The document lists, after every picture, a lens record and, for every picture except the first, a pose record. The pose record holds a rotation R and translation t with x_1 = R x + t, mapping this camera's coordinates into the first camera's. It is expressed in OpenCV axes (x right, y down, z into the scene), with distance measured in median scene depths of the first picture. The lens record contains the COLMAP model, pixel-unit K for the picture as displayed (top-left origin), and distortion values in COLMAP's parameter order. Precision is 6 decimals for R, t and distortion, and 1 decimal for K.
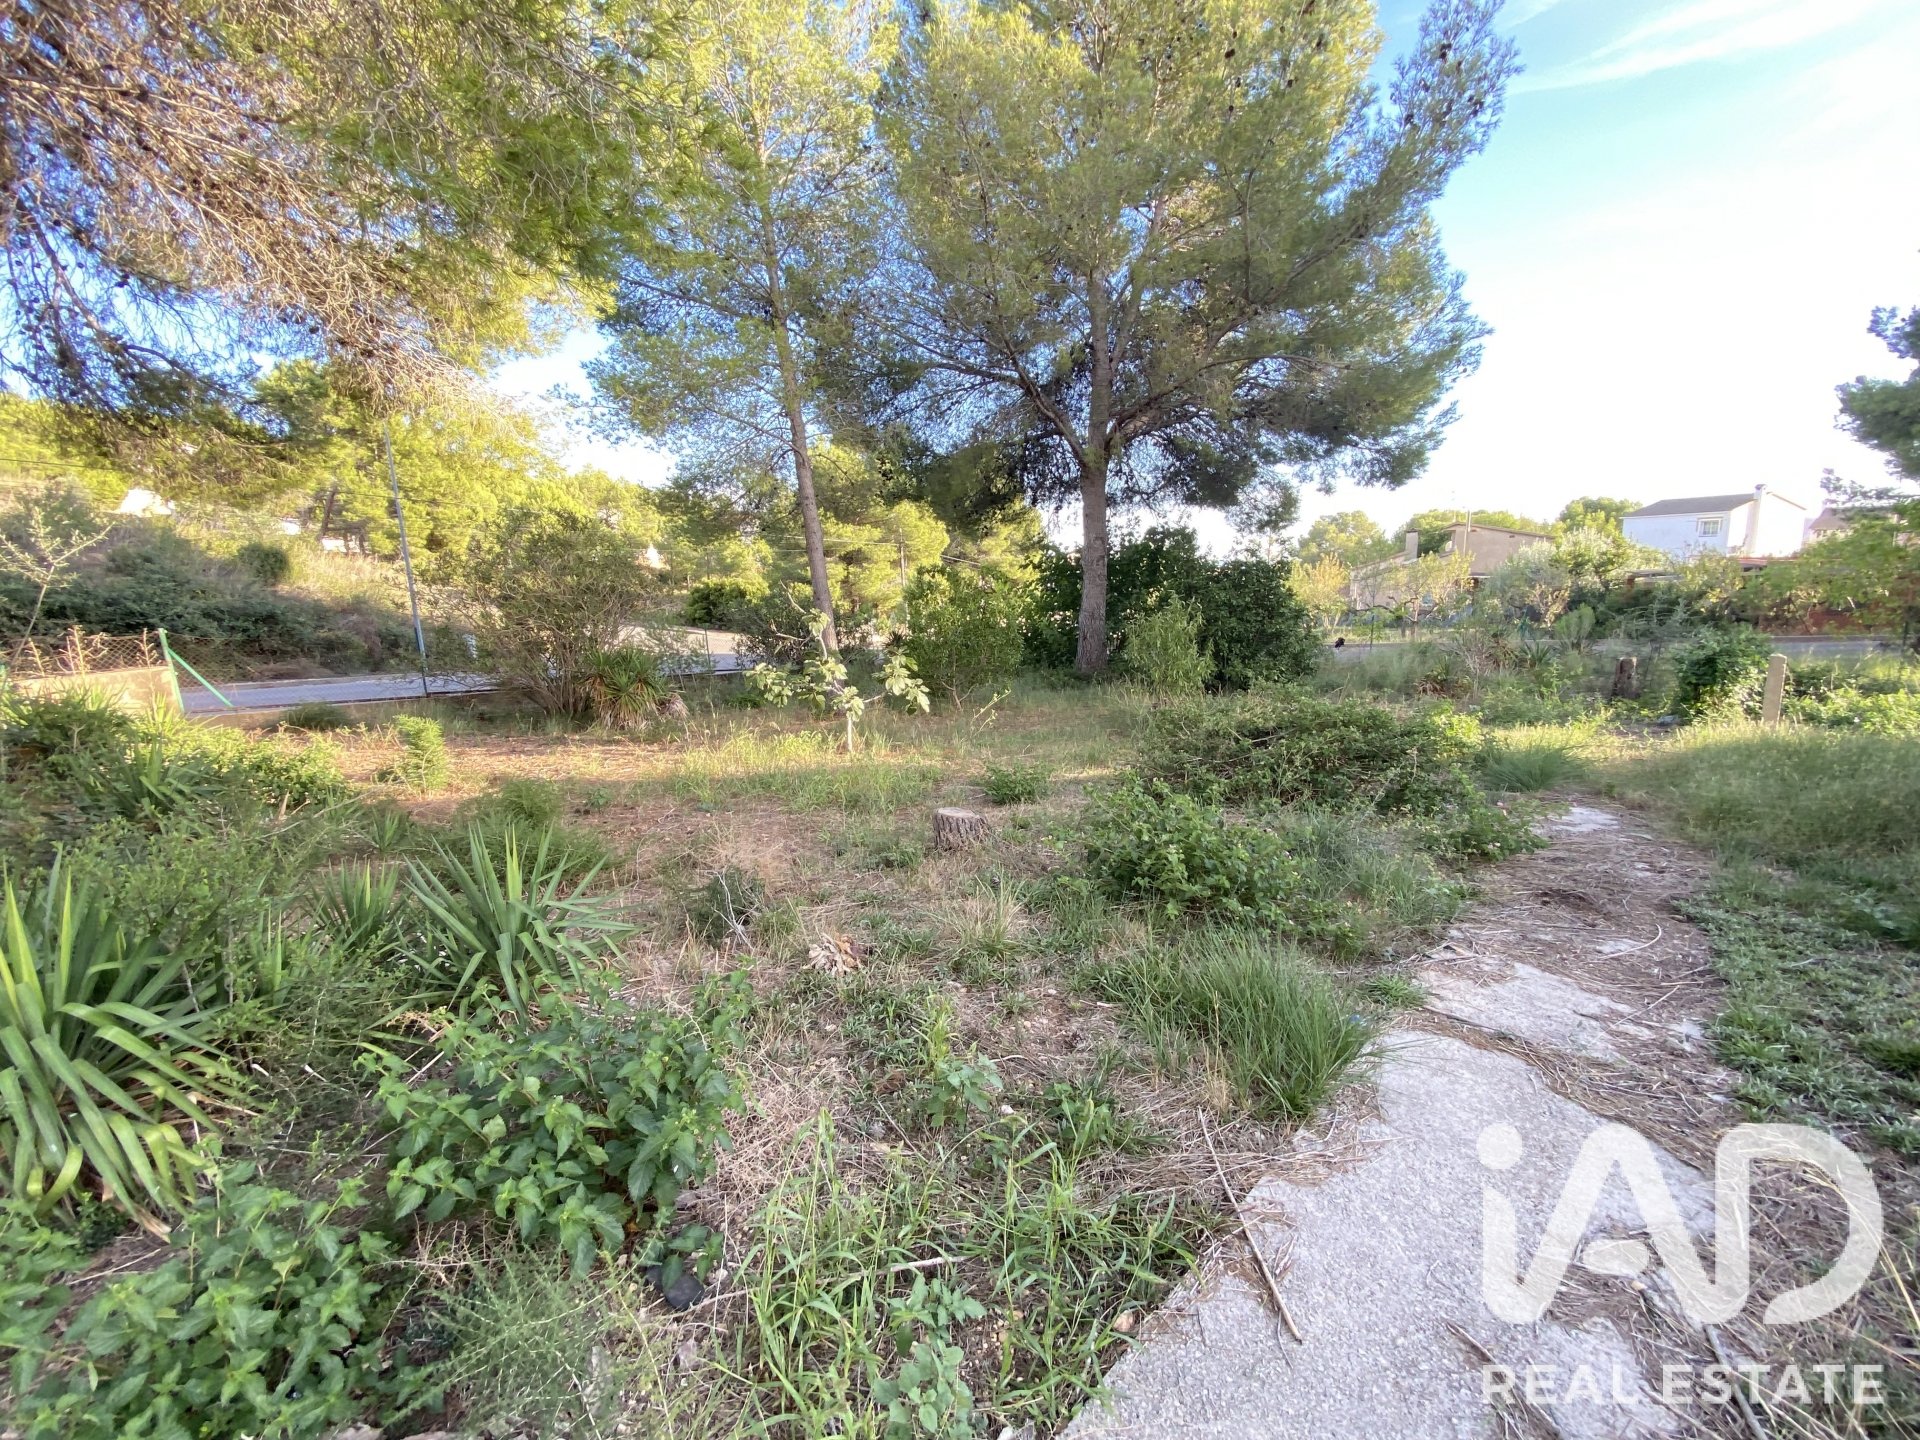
lens RADIAL K [[758.3, 0, 940.2], [0, 758.3, 715.5], [0, 0, 1]] dist [-0.015393, -0.004307]
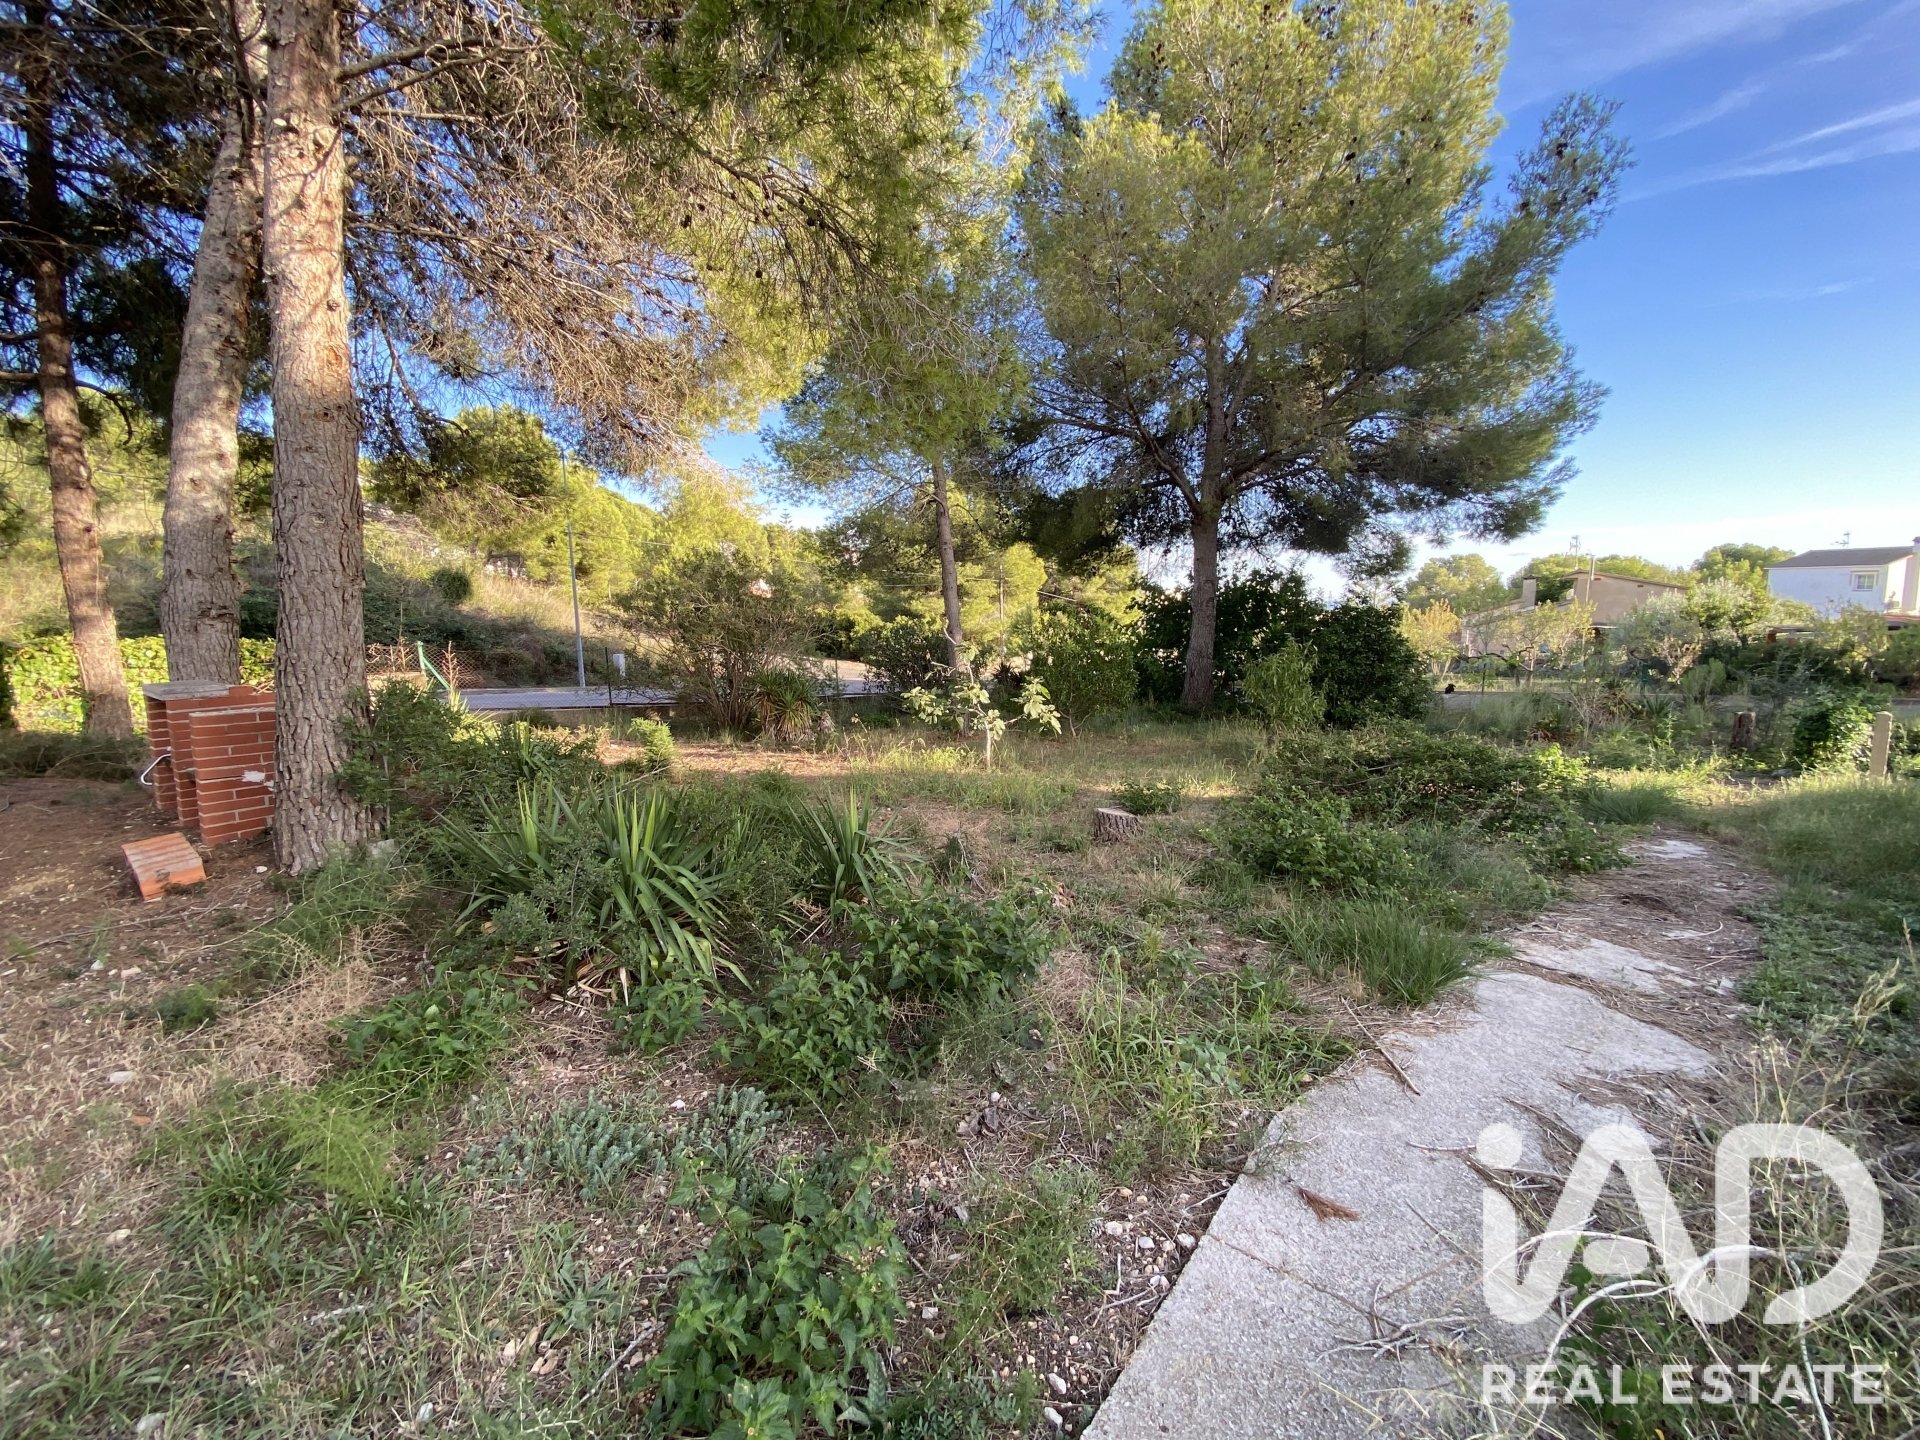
lens RADIAL K [[758.3, 0, 939.5], [0, 758.3, 712.8], [0, 0, 1]] dist [-0.015393, -0.004307]
pose [[0.993221, 0.038939, -0.109522, -0.062579], [-0.043921, 0.998090, -0.043449, 0.015313], [0.107621, 0.047965, 0.993034, -0.118798]]
